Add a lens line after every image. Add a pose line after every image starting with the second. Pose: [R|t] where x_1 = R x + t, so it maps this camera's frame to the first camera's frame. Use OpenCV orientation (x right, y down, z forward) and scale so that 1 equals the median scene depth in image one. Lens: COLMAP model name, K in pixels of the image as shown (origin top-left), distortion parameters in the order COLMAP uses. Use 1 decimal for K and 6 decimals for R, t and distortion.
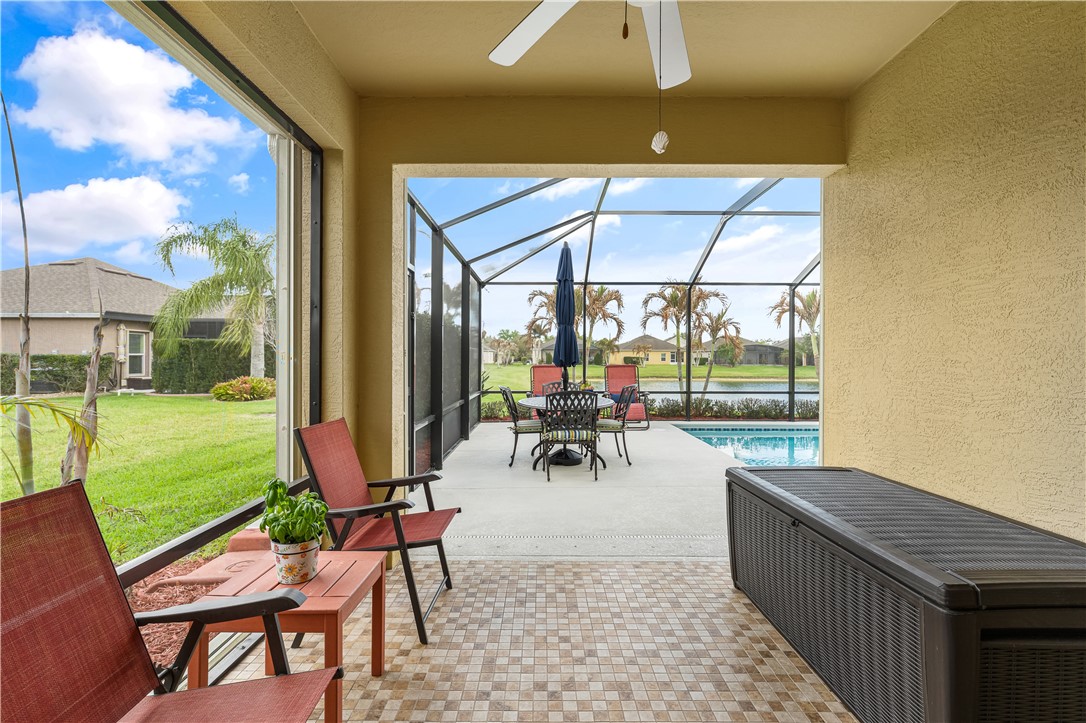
lens RADIAL K [[491.6, 0, 543.1], [0, 491.6, 360.0], [0, 0, 1]] dist [-0.002103, 0.000090]
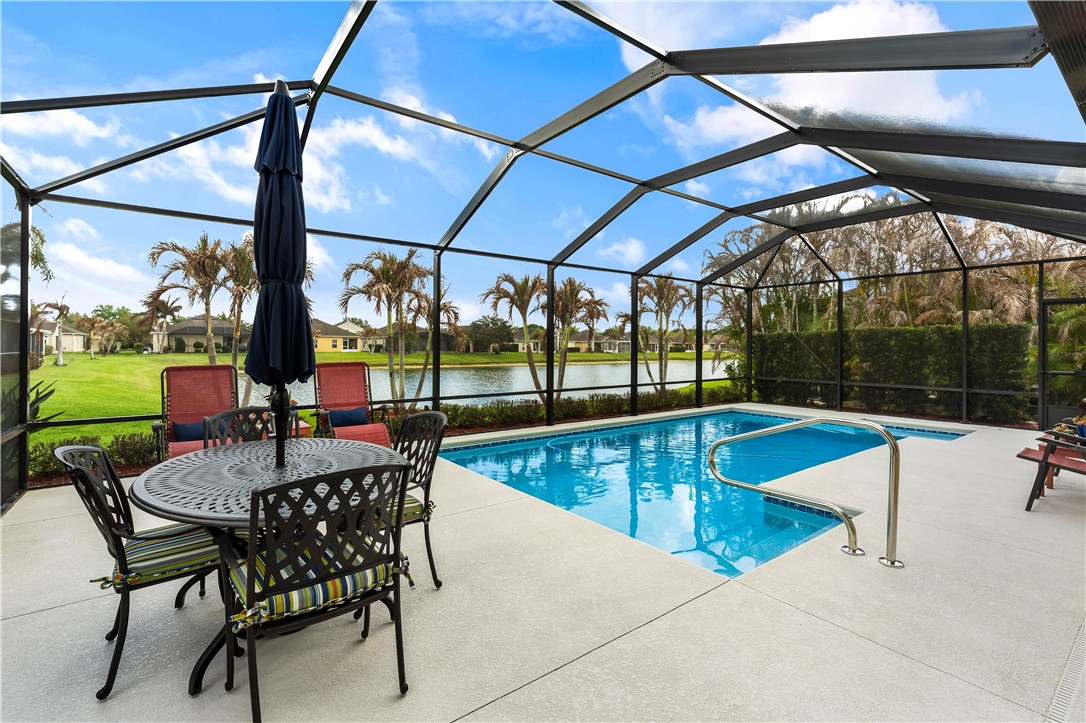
lens RADIAL K [[494.9, 0, 540.0], [0, 494.9, 346.4], [0, 0, 1]] dist [-0.002009, 0.000629]
pose [[0.799737, -0.000114, 0.600351, -0.011573], [-0.000082, 1.000000, 0.000298, -0.006726], [-0.600351, -0.000287, 0.799736, 0.206696]]
